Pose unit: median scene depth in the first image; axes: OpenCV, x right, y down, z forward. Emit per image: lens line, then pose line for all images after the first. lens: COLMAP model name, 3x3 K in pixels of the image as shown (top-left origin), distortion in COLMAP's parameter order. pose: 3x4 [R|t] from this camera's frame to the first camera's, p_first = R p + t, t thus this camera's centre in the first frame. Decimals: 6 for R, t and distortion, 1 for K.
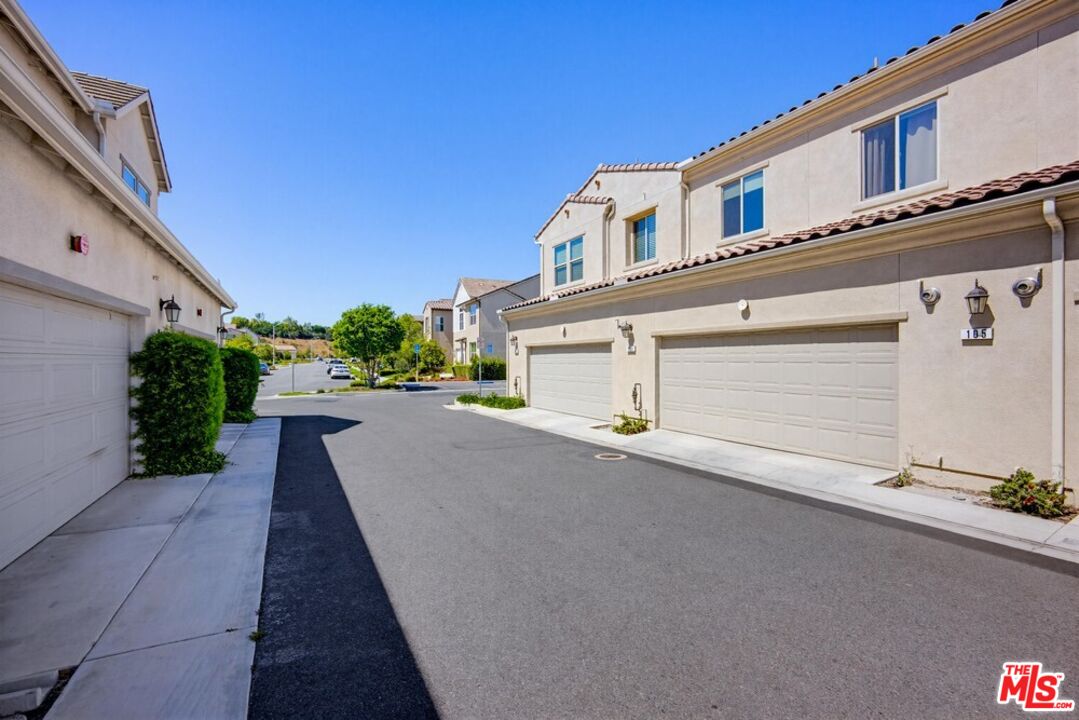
lens RADIAL K [[483.8, 0, 535.6], [0, 483.8, 361.7], [0, 0, 1]] dist [-0.002158, 0.000104]
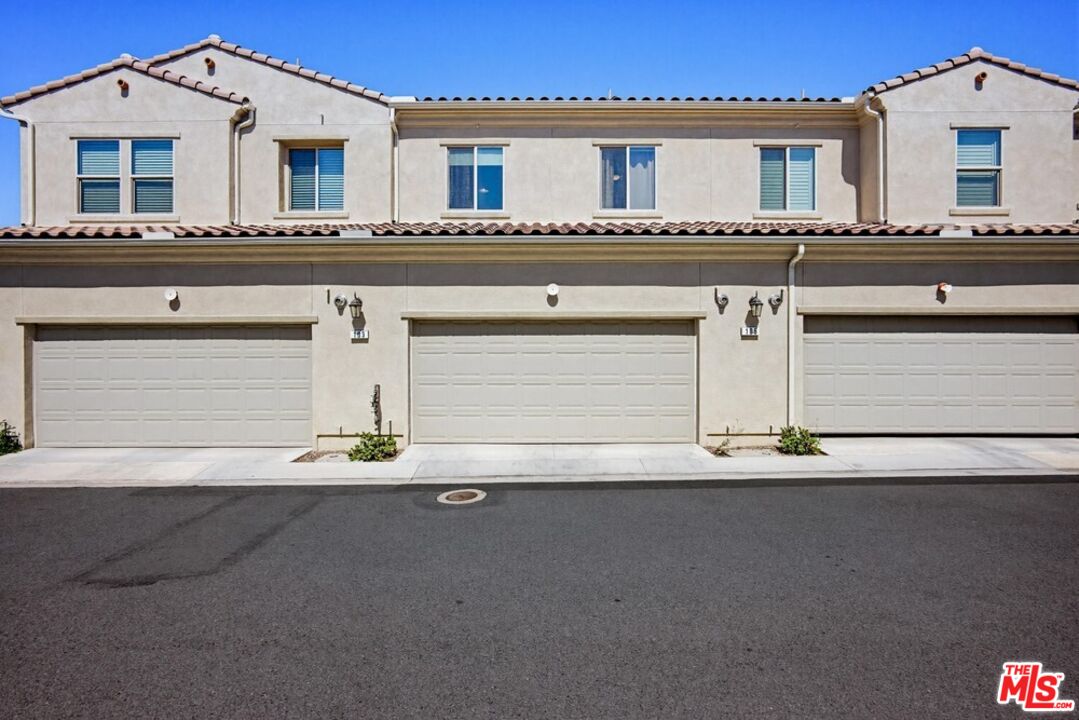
lens RADIAL K [[464.3, 0, 540.6], [0, 464.3, 362.7], [0, 0, 1]] dist [-0.020436, 0.009576]
pose [[0.462655, -0.014080, 0.886427, -0.270746], [0.003349, 0.999894, 0.014135, 0.005033], [-0.886532, -0.003571, 0.462653, 0.483517]]
